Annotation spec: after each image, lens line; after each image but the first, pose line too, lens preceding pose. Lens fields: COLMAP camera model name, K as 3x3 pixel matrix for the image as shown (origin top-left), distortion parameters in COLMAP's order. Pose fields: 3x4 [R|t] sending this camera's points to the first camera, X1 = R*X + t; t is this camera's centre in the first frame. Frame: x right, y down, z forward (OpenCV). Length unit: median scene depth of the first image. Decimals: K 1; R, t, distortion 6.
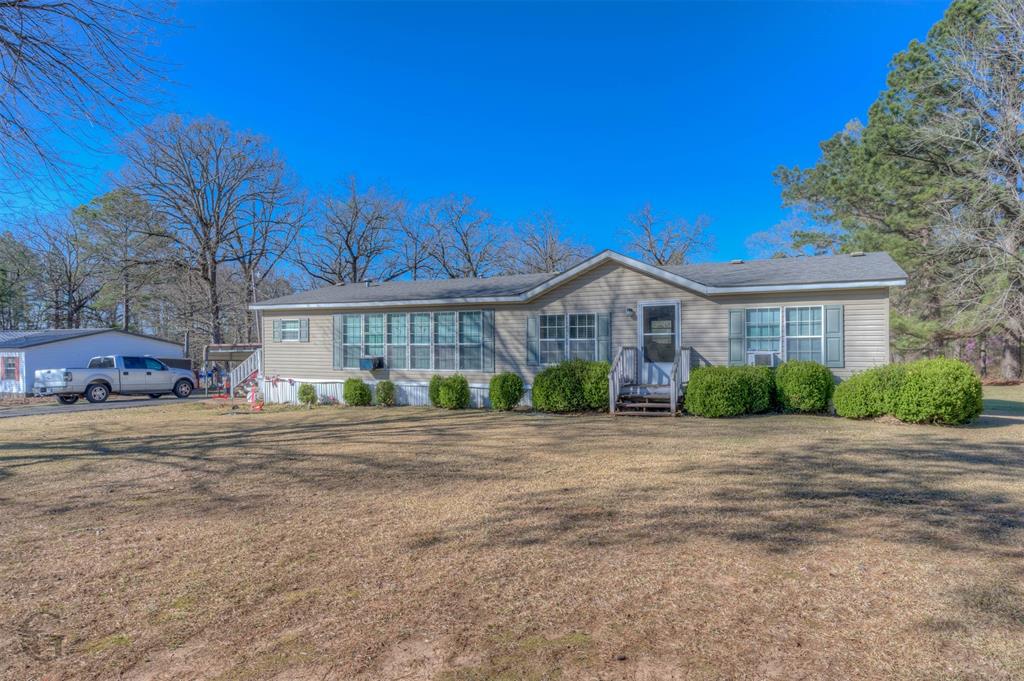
lens RADIAL K [[630.6, 0, 513.8], [0, 630.6, 345.1], [0, 0, 1]] dist [0.016075, 0.001870]
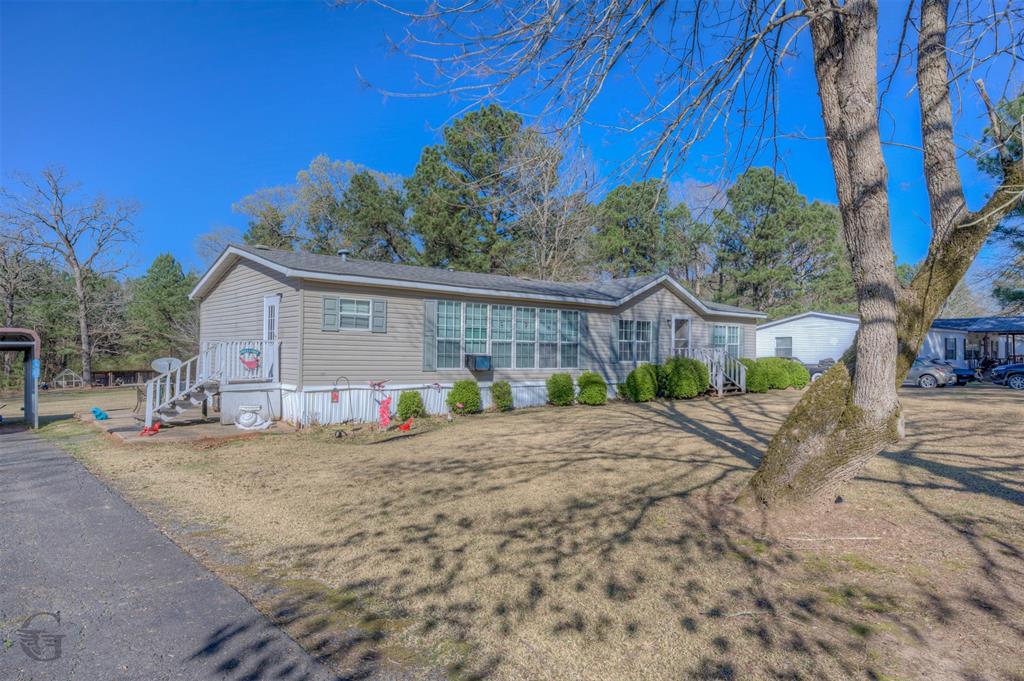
lens RADIAL K [[630.6, 0, 514.5], [0, 630.6, 336.4], [0, 0, 1]] dist [0.016075, 0.001870]
pose [[0.429190, 0.036761, 0.902466, -1.052171], [-0.012215, 0.999316, -0.034898, 0.025266], [-0.903132, 0.003955, 0.429345, 0.656874]]
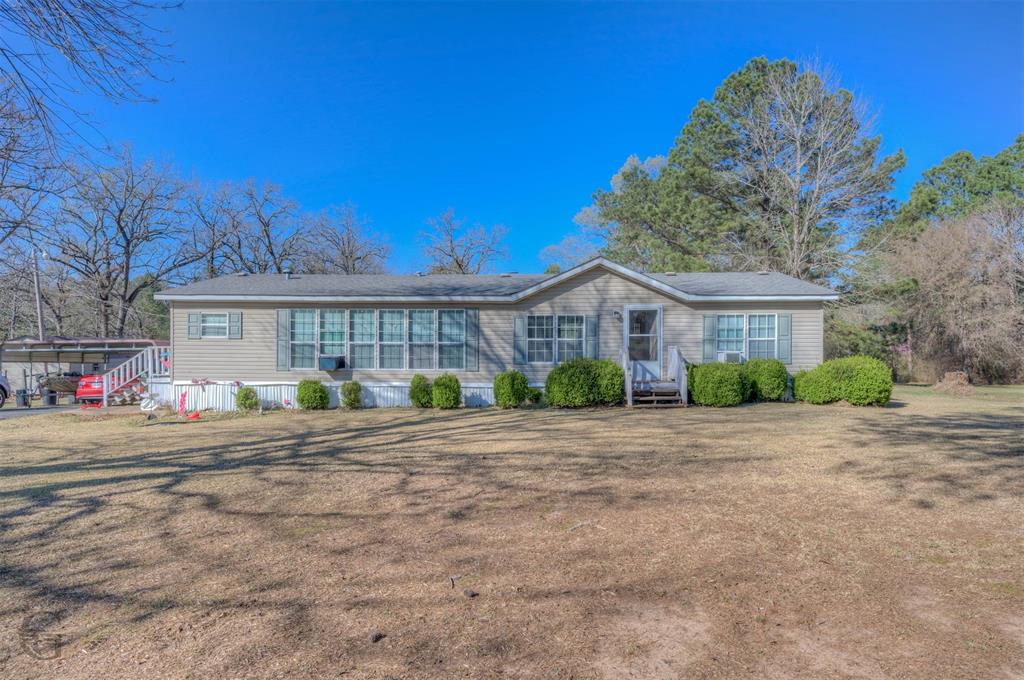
lens RADIAL K [[630.6, 0, 511.1], [0, 630.6, 344.4], [0, 0, 1]] dist [0.016075, 0.001870]
pose [[0.919043, 0.008455, 0.394067, -0.380138], [-0.006234, 0.999957, -0.006917, 0.007063], [-0.394108, 0.003901, 0.919056, 0.057603]]
